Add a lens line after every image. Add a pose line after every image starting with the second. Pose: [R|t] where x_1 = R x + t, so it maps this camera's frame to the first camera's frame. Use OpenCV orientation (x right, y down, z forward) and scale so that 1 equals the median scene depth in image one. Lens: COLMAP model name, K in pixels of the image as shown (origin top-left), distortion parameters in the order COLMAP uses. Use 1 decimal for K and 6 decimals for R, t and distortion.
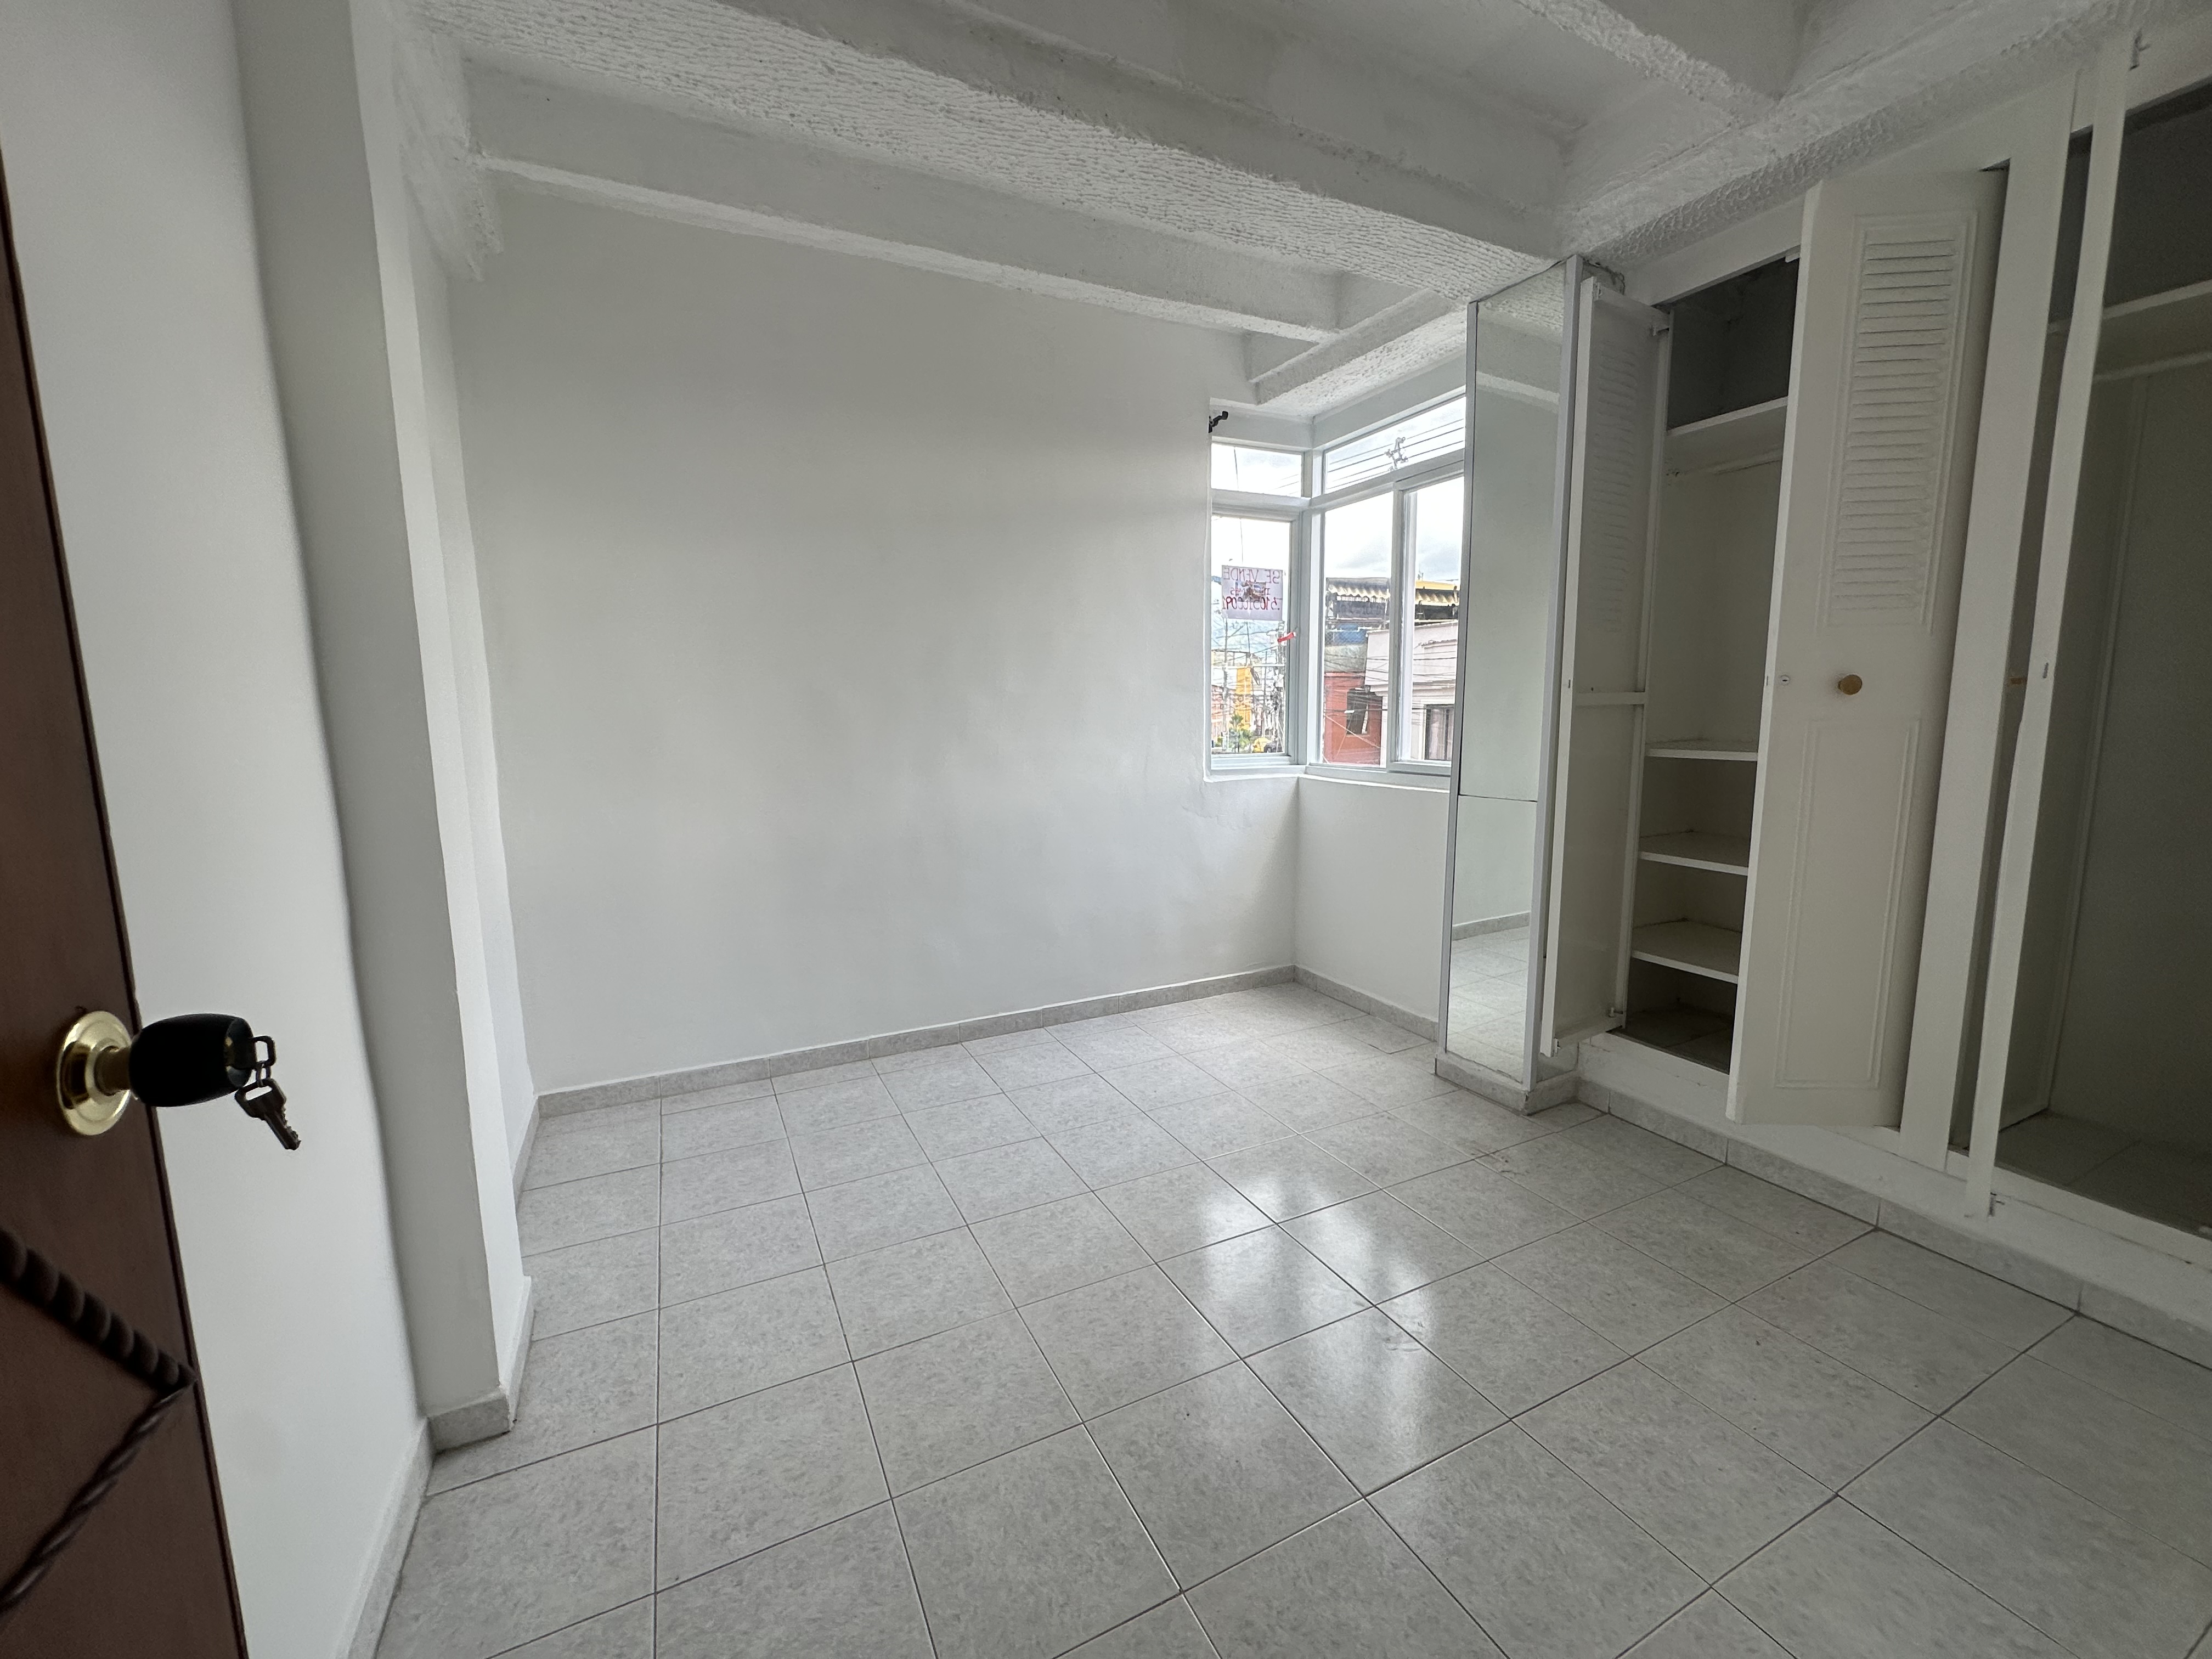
lens RADIAL K [[885.4, 0, 1106.3], [0, 885.4, 827.4], [0, 0, 1]] dist [-0.001572, 0.000456]
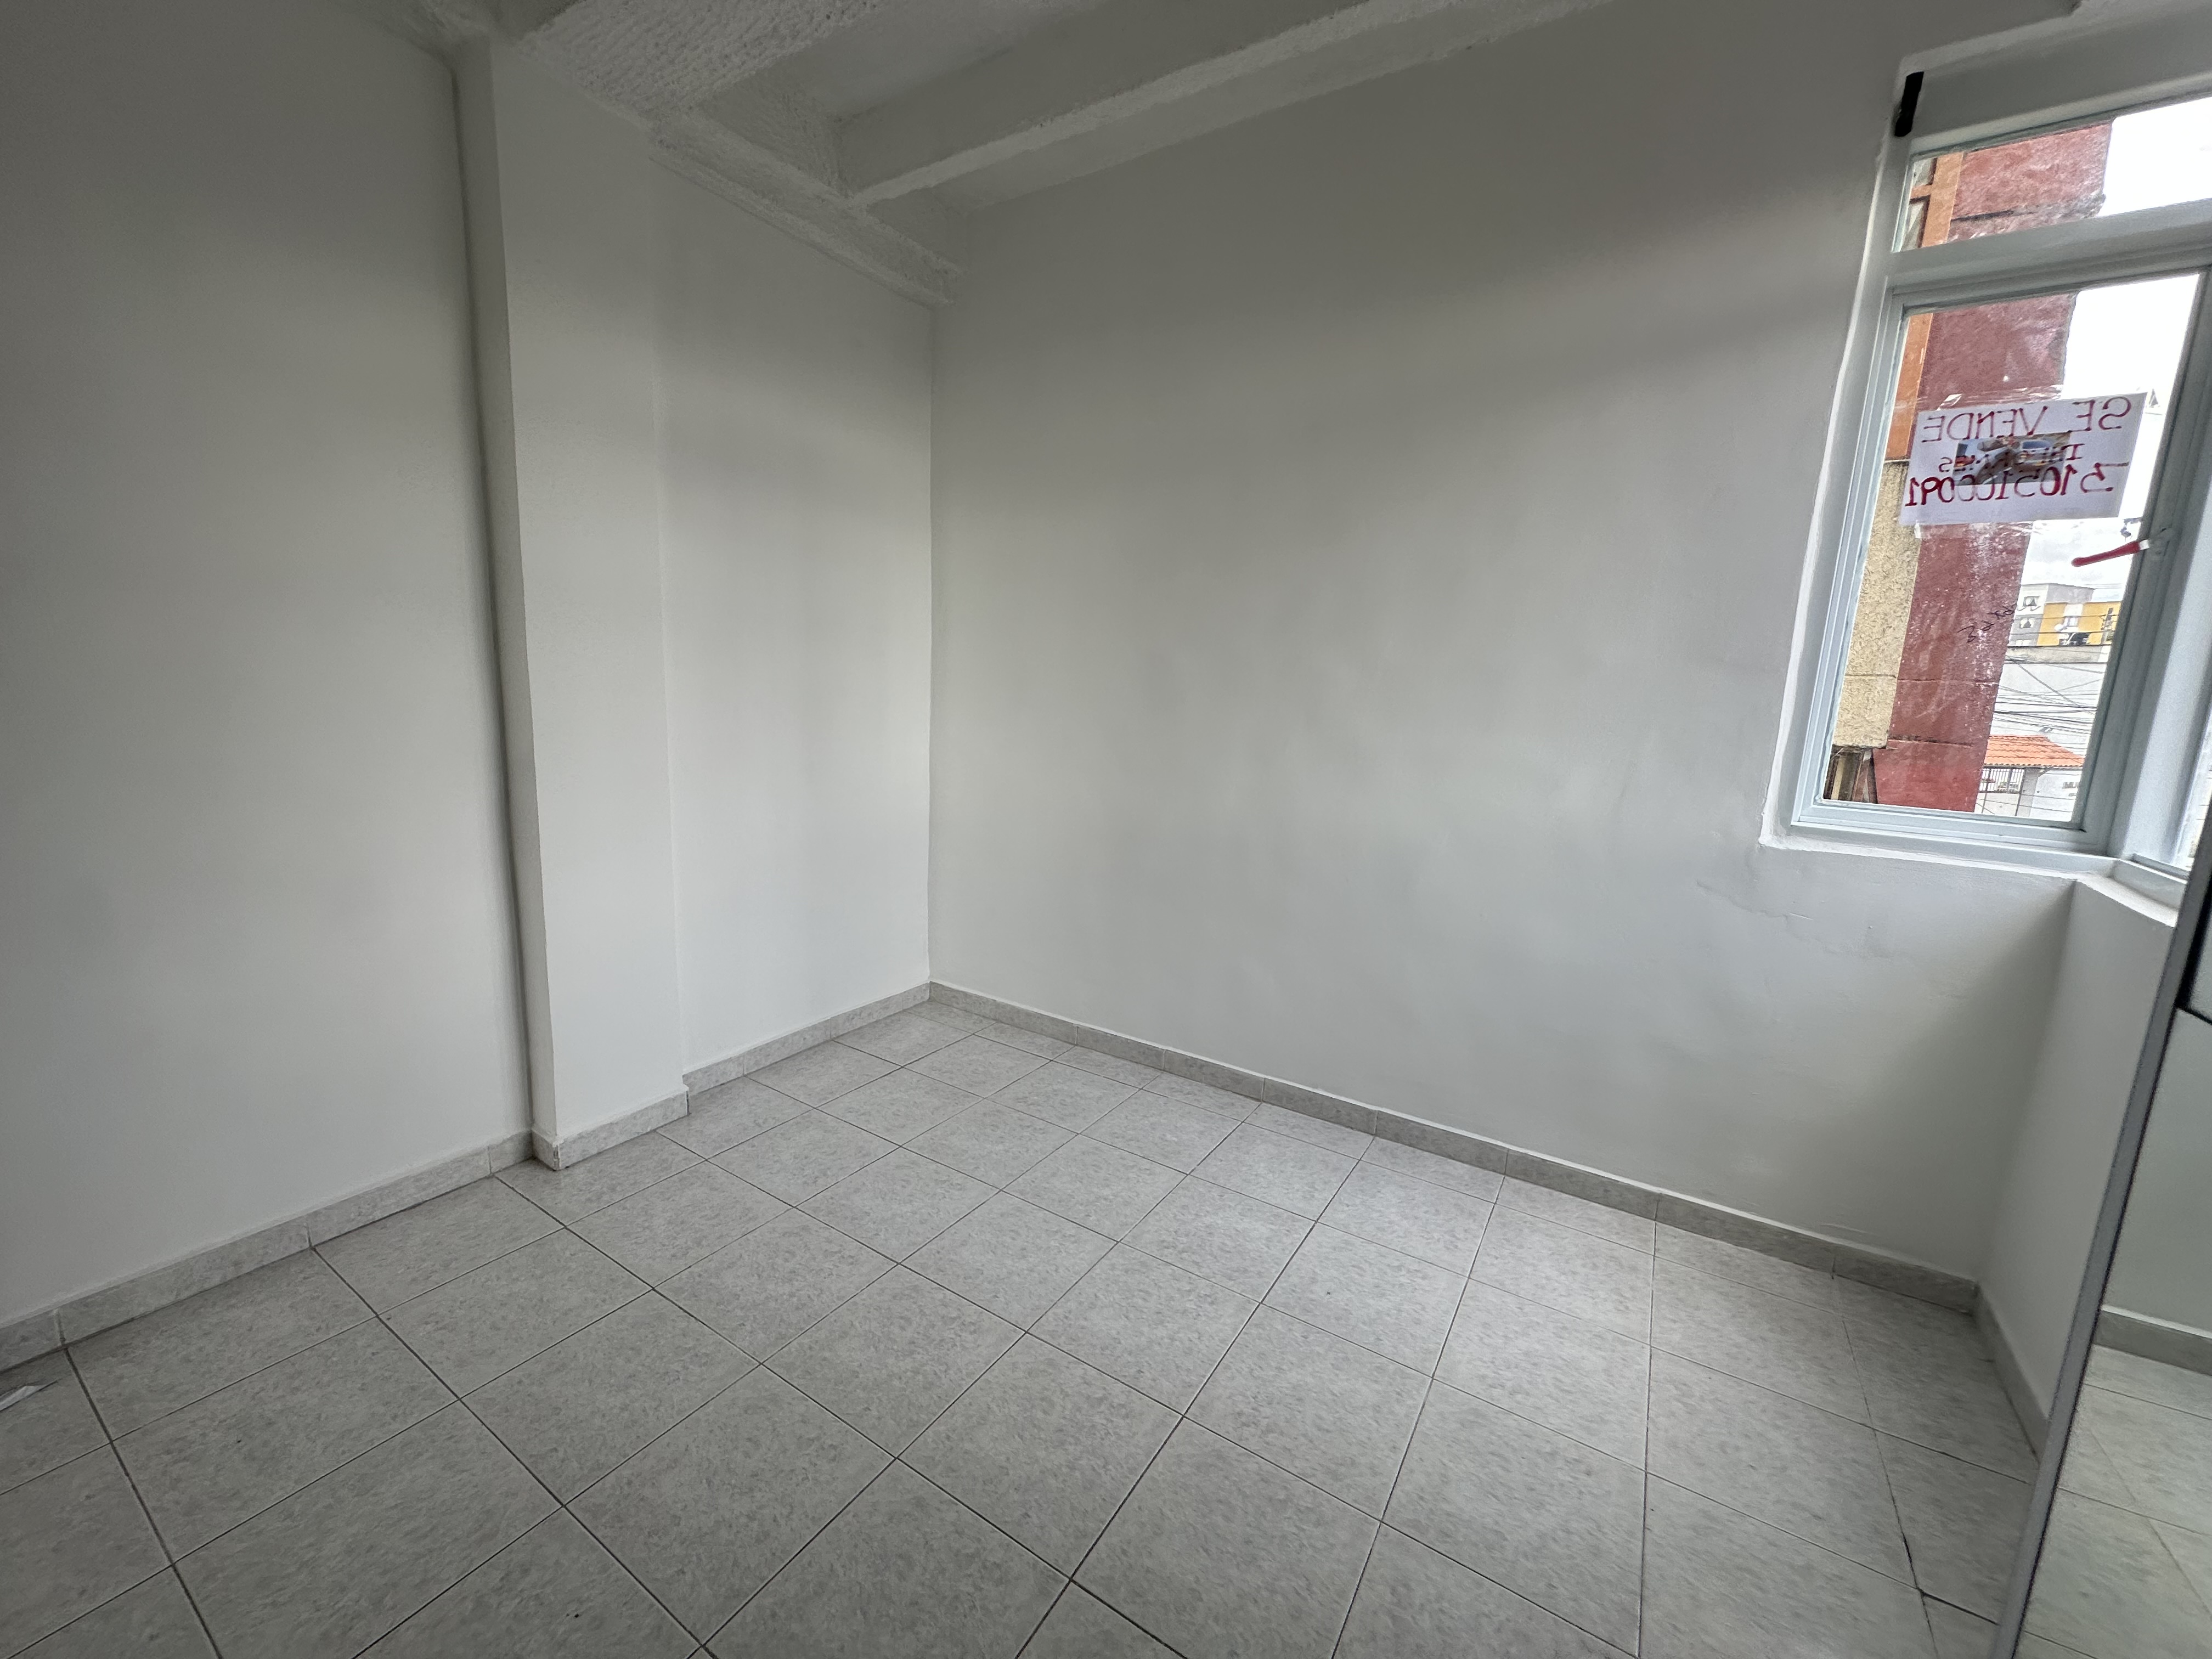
lens RADIAL K [[885.4, 0, 1106.3], [0, 885.4, 827.4], [0, 0, 1]] dist [-0.001572, 0.000456]
pose [[0.516633, 0.175534, -0.838020, 0.410528], [-0.162756, 0.981047, 0.105155, -0.063602], [0.840596, 0.082067, 0.535410, 0.461745]]
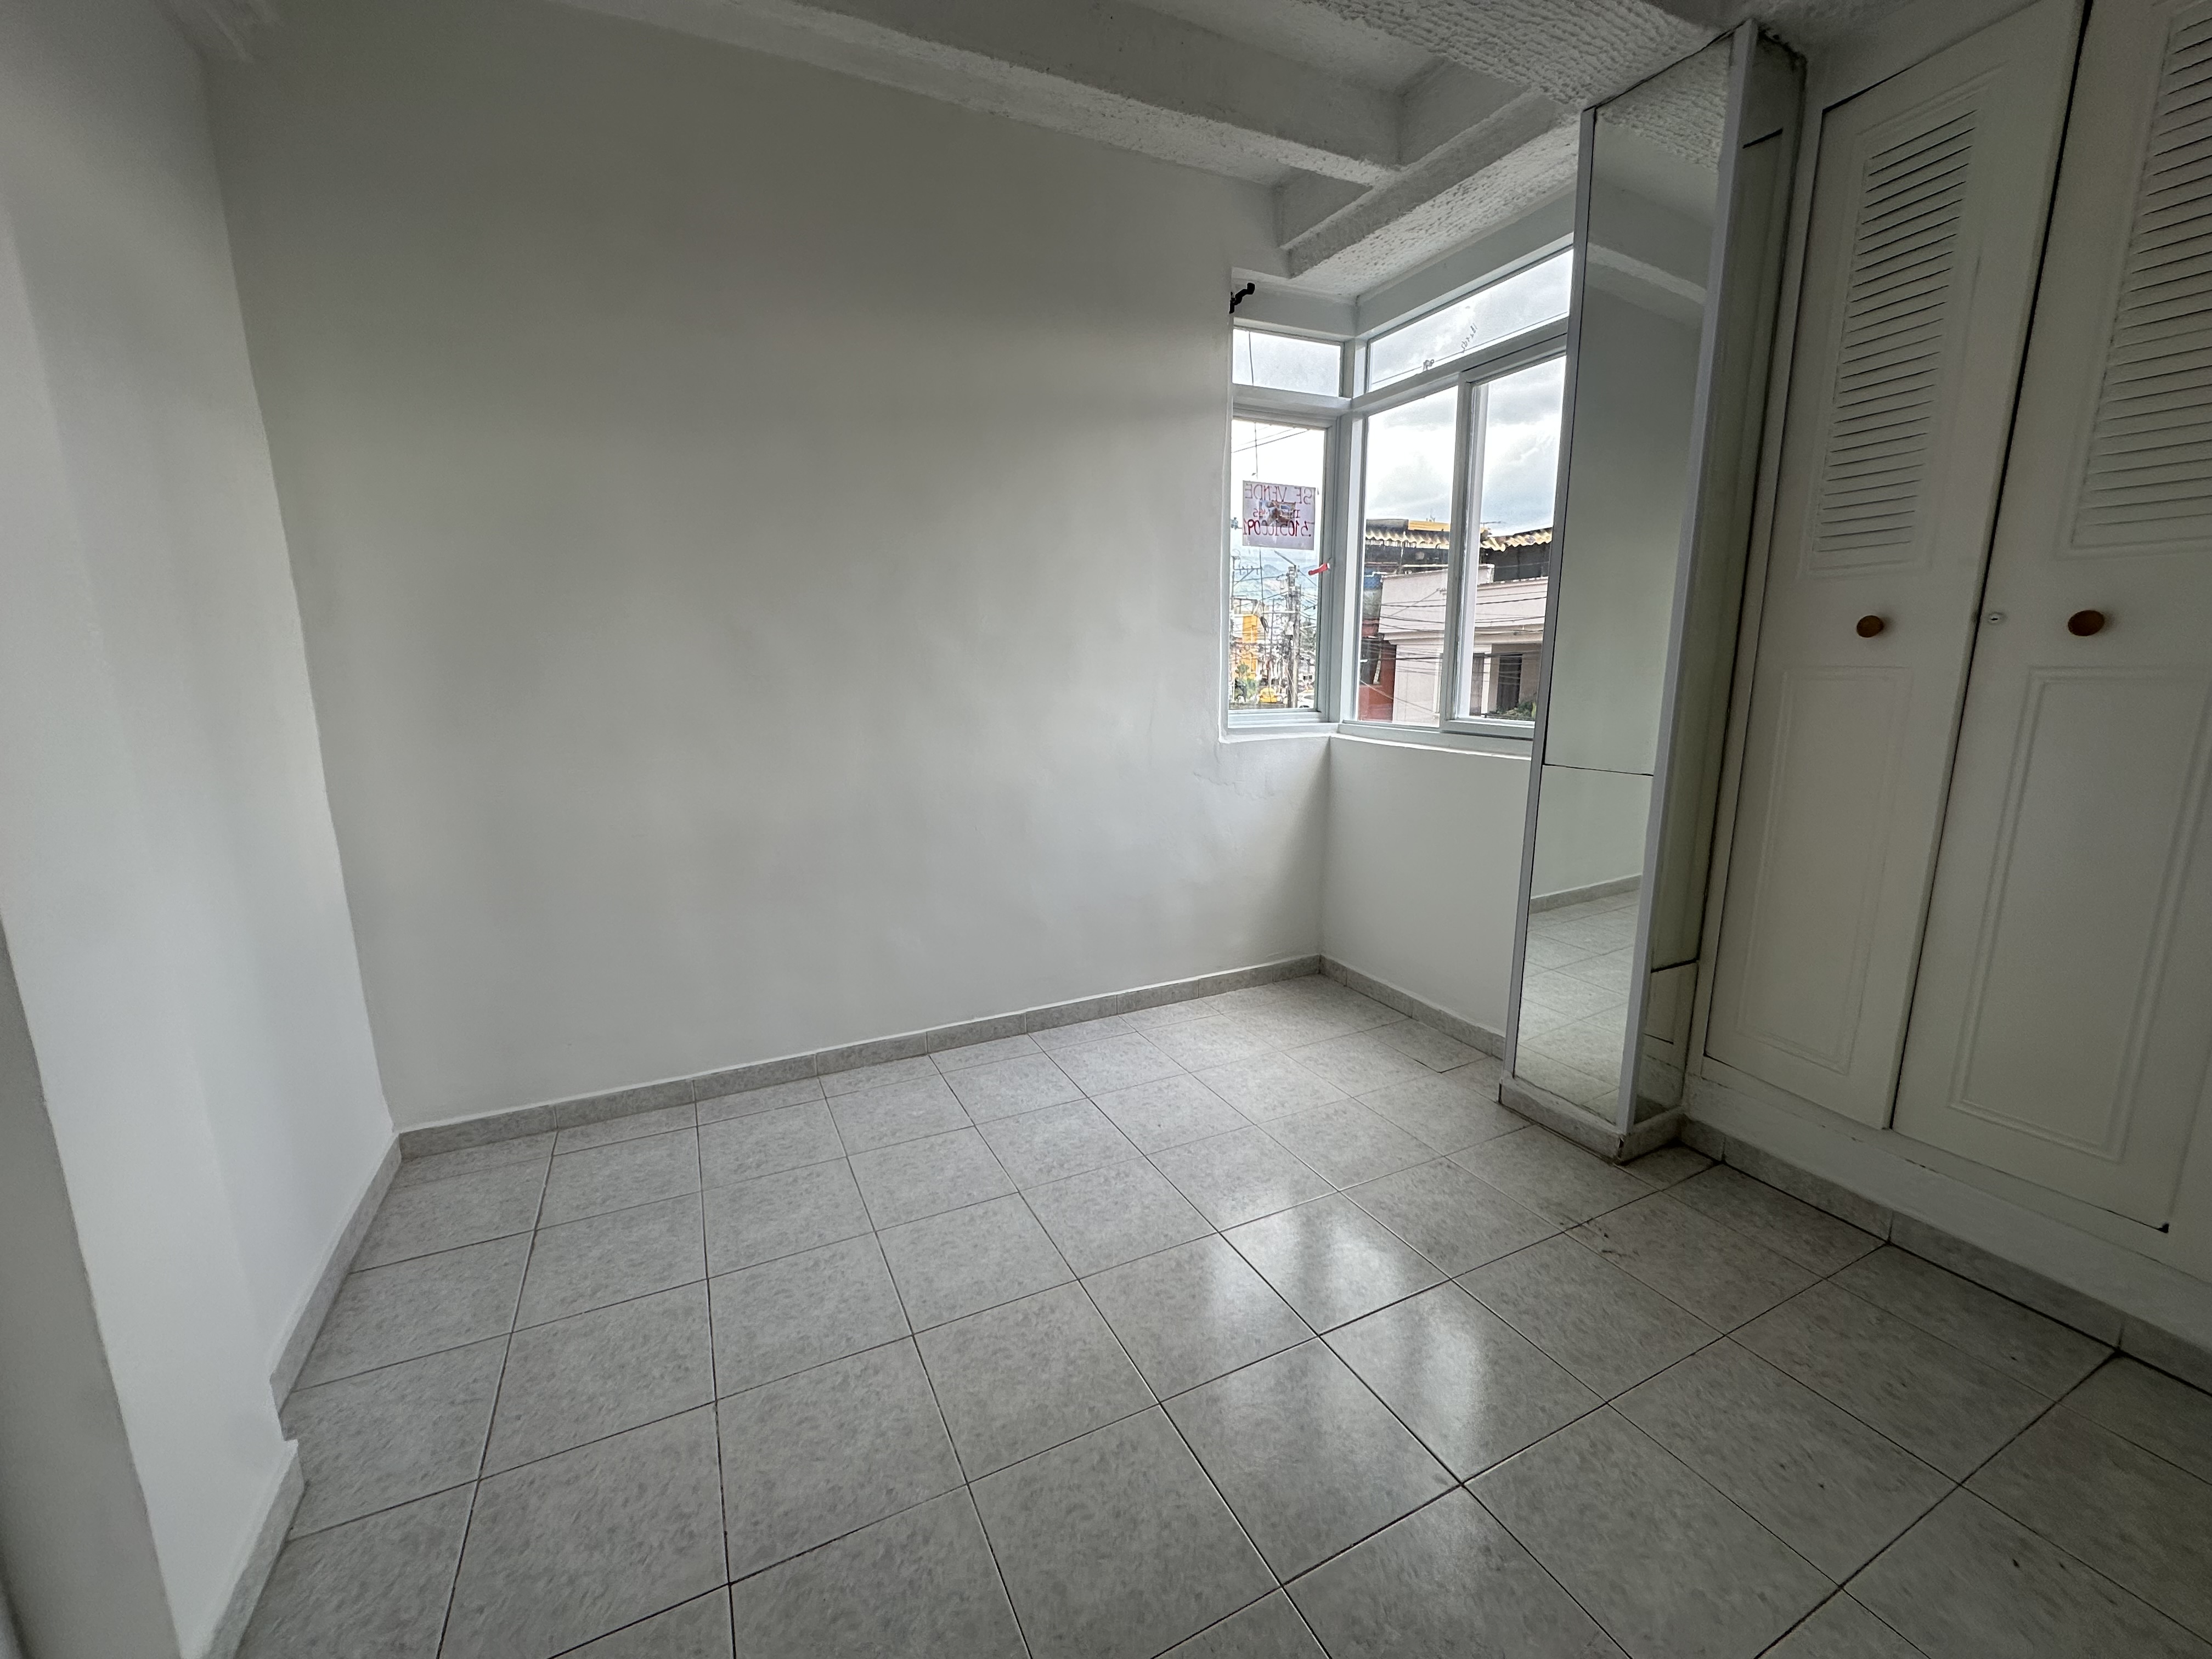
lens RADIAL K [[887.6, 0, 1106.2], [0, 887.6, 827.7], [0, 0, 1]] dist [-0.001311, -0.000267]
pose [[0.999987, 0.003442, -0.003879, 0.007622], [-0.003219, 0.998421, 0.056088, -0.021102], [0.004066, -0.056075, 0.998418, 0.179373]]
